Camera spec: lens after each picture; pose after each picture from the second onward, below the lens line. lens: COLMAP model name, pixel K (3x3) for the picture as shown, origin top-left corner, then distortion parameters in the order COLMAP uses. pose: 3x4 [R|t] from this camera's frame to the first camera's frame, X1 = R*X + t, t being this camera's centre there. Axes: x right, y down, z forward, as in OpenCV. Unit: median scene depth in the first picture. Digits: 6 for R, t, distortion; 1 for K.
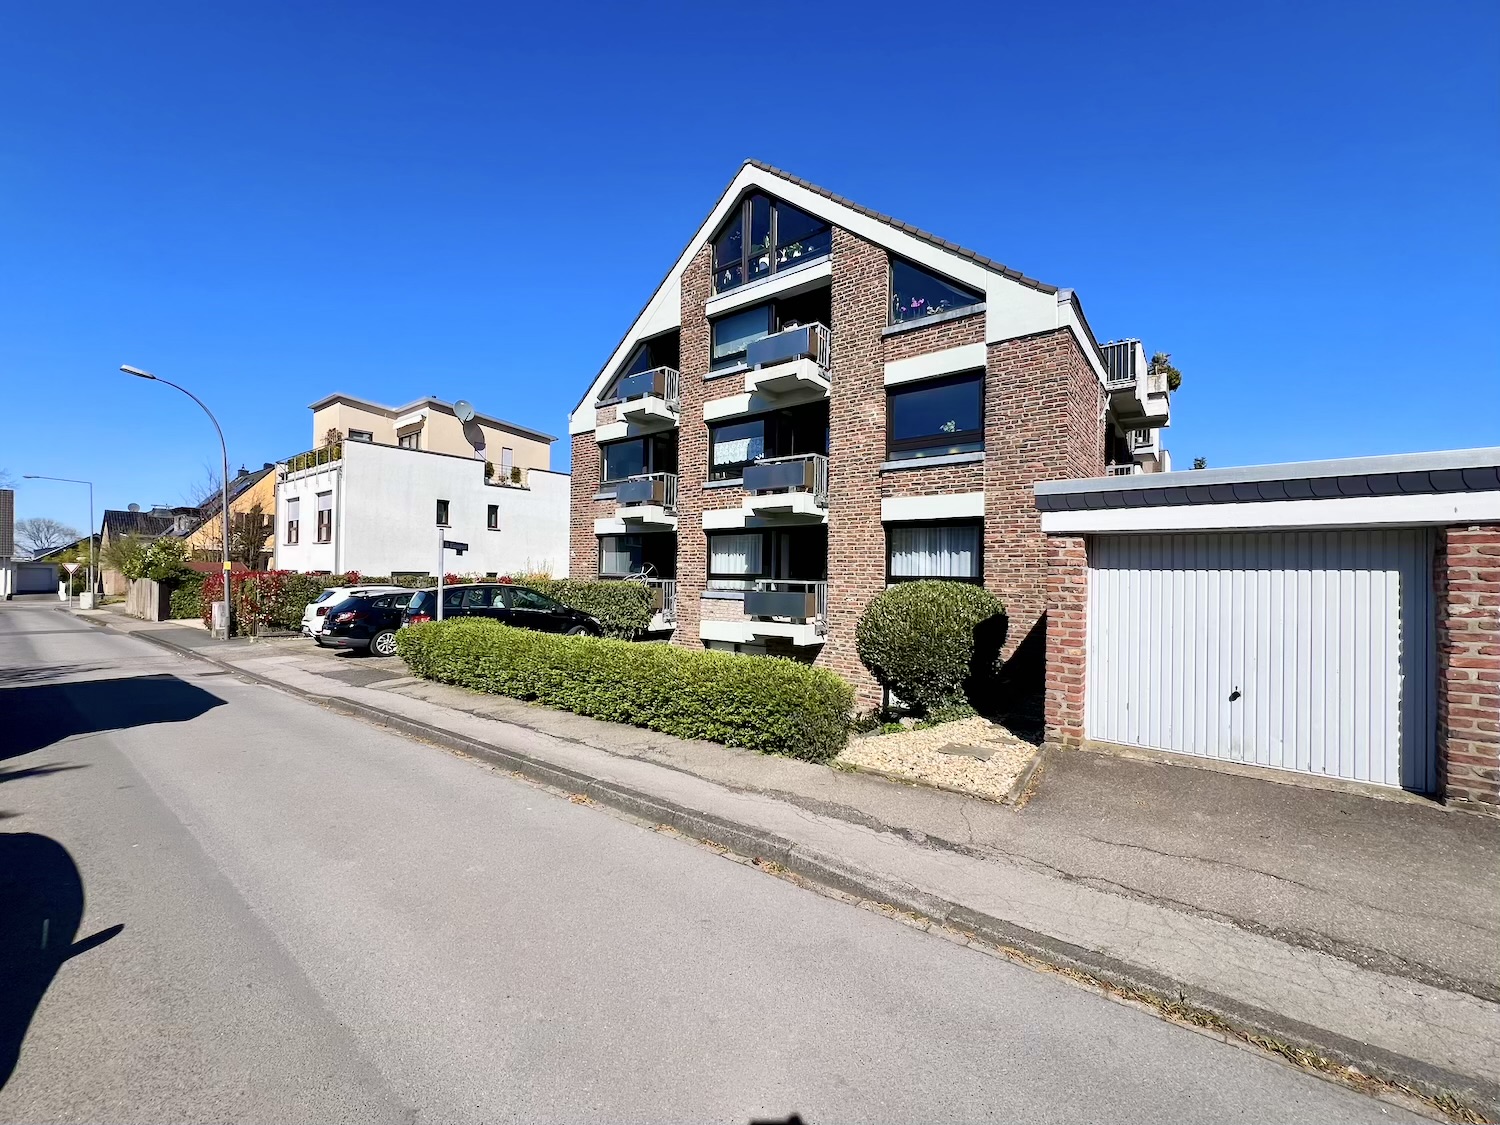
lens RADIAL K [[598.3, 0, 750.7], [0, 598.3, 567.0], [0, 0, 1]] dist [-0.000911, 0.000249]
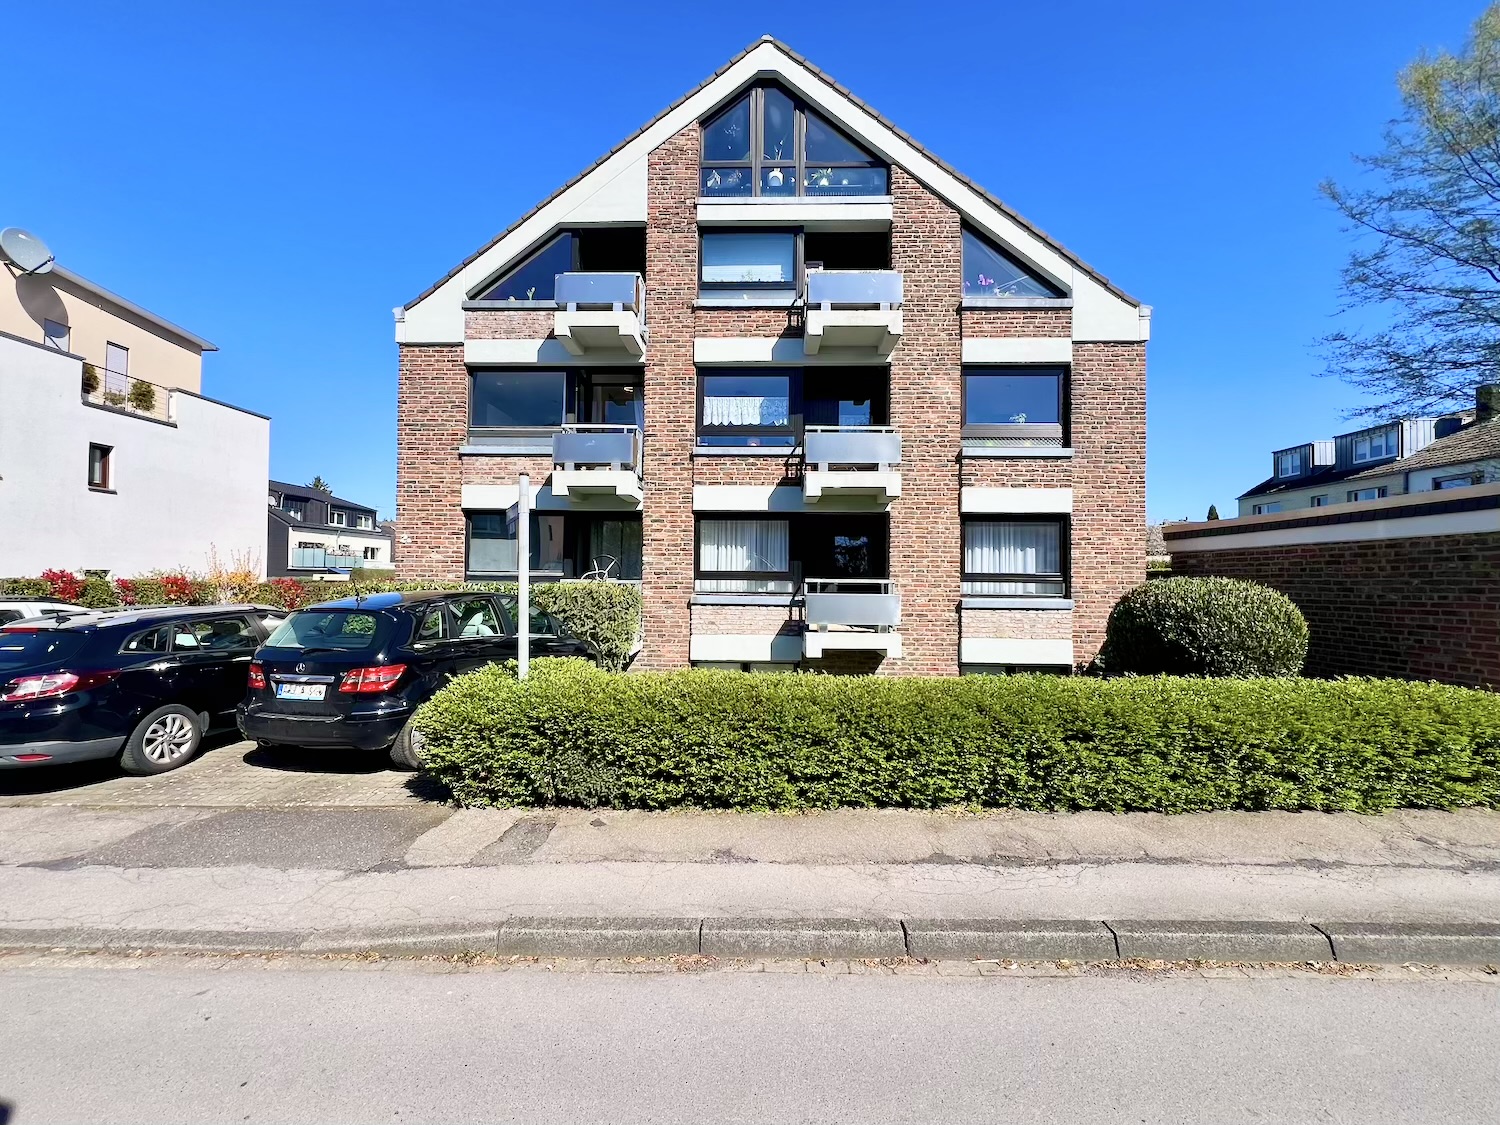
lens RADIAL K [[598.3, 0, 750.7], [0, 598.3, 567.0], [0, 0, 1]] dist [-0.000911, 0.000249]
pose [[0.807847, 0.003000, 0.589385, -0.469053], [-0.005118, 0.999985, 0.001926, 0.004566], [-0.589370, -0.004573, 0.807850, 0.378235]]
